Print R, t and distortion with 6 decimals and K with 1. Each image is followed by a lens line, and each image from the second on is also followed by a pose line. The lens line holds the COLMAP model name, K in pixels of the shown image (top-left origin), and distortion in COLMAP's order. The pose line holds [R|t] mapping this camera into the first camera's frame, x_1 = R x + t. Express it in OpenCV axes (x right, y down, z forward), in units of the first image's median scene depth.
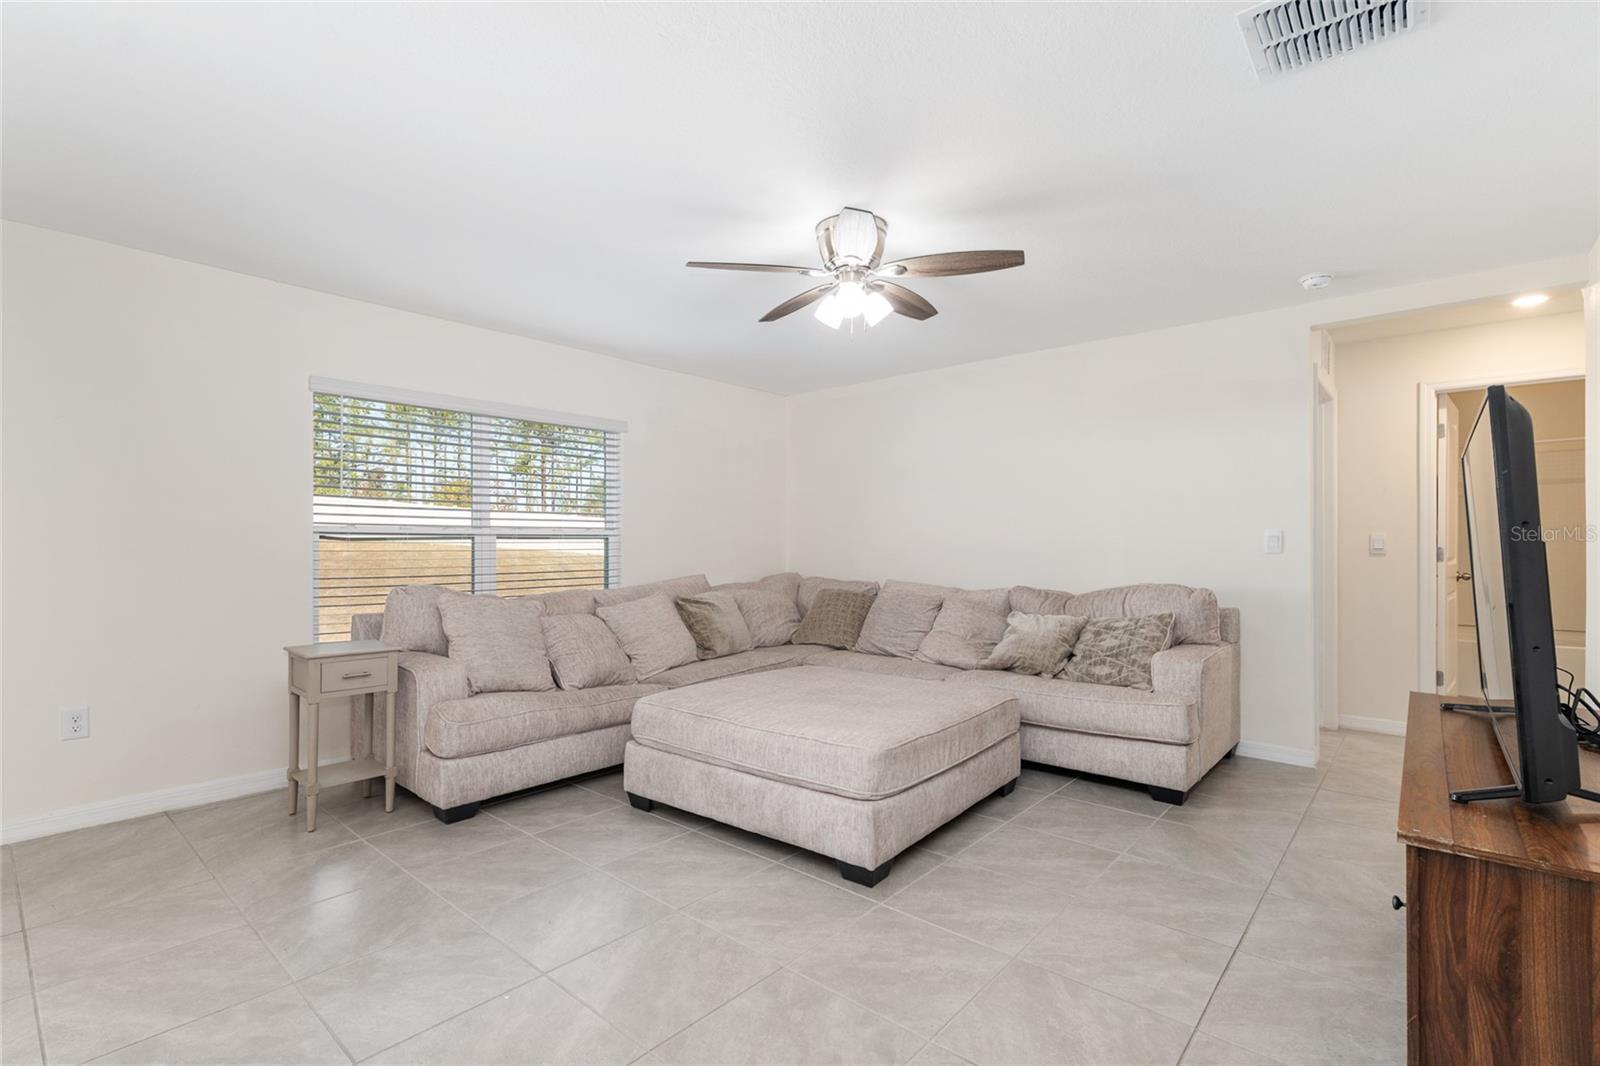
lens RADIAL K [[725.2, 0, 798.9], [0, 725.2, 542.0], [0, 0, 1]] dist [0.000283, -0.000047]
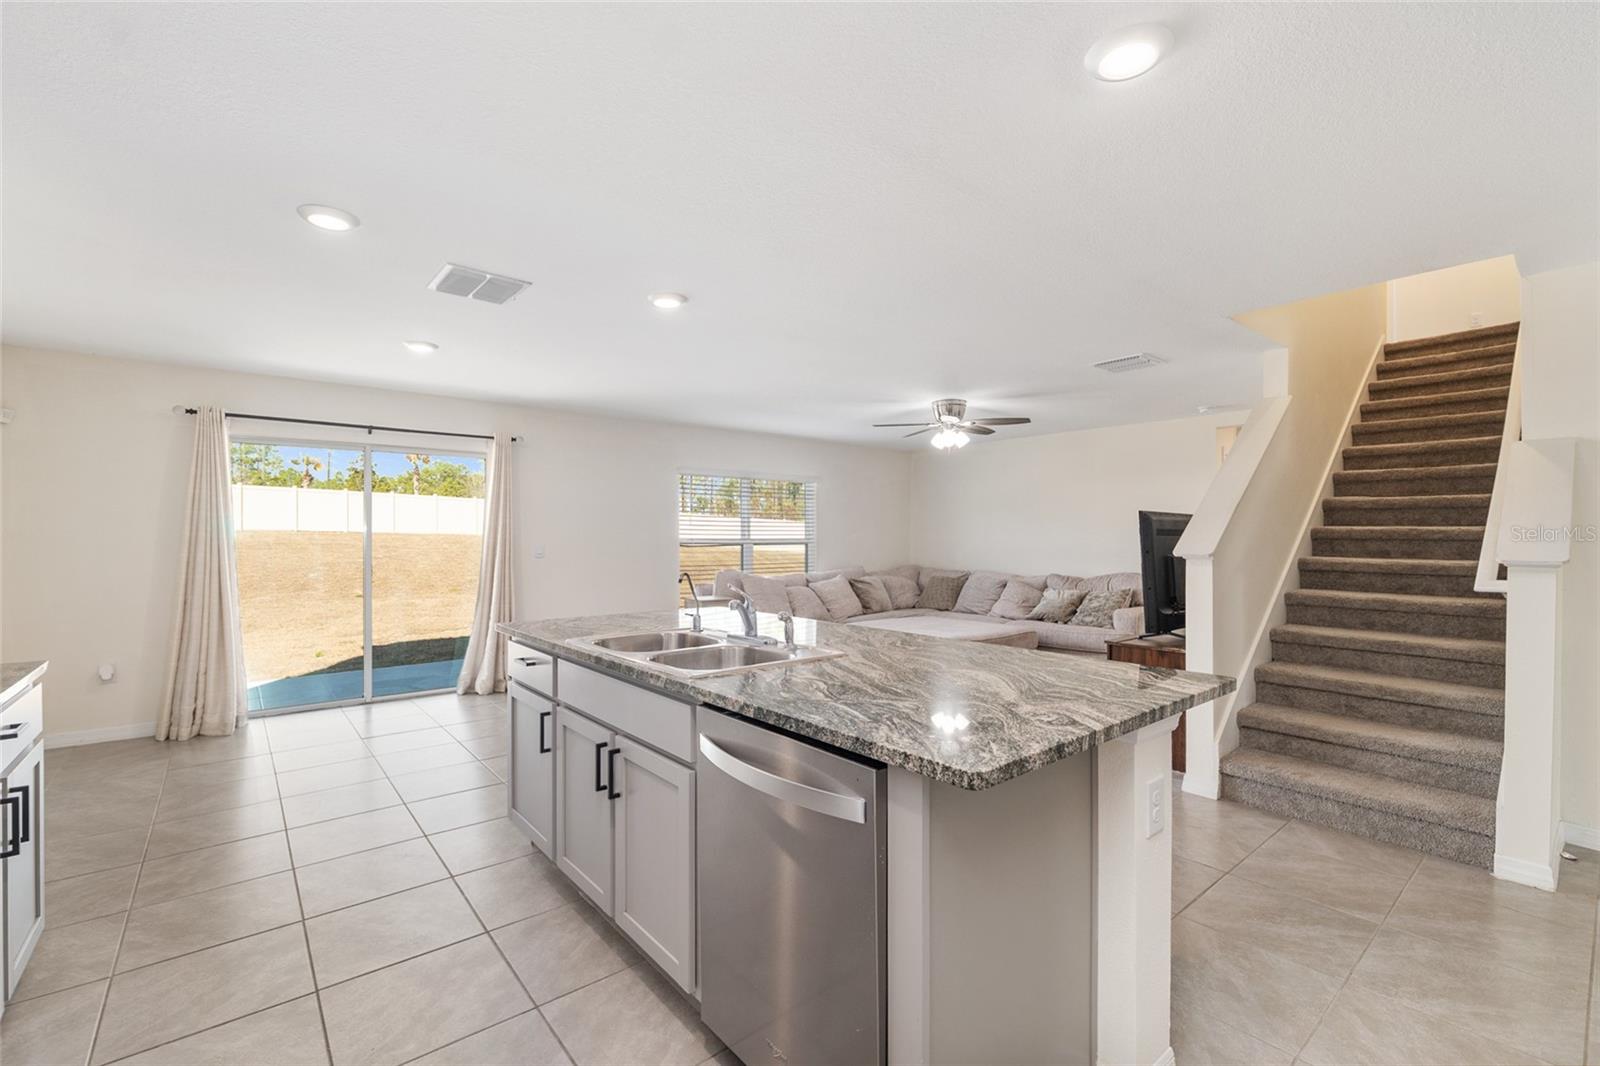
lens RADIAL K [[685.7, 0, 795.1], [0, 685.7, 526.6], [0, 0, 1]] dist [-0.007343, 0.000071]
pose [[0.986850, -0.001532, -0.161631, -0.031994], [-0.000569, 0.999916, -0.012952, -0.028857], [0.161638, 0.012874, 0.986766, -0.693300]]
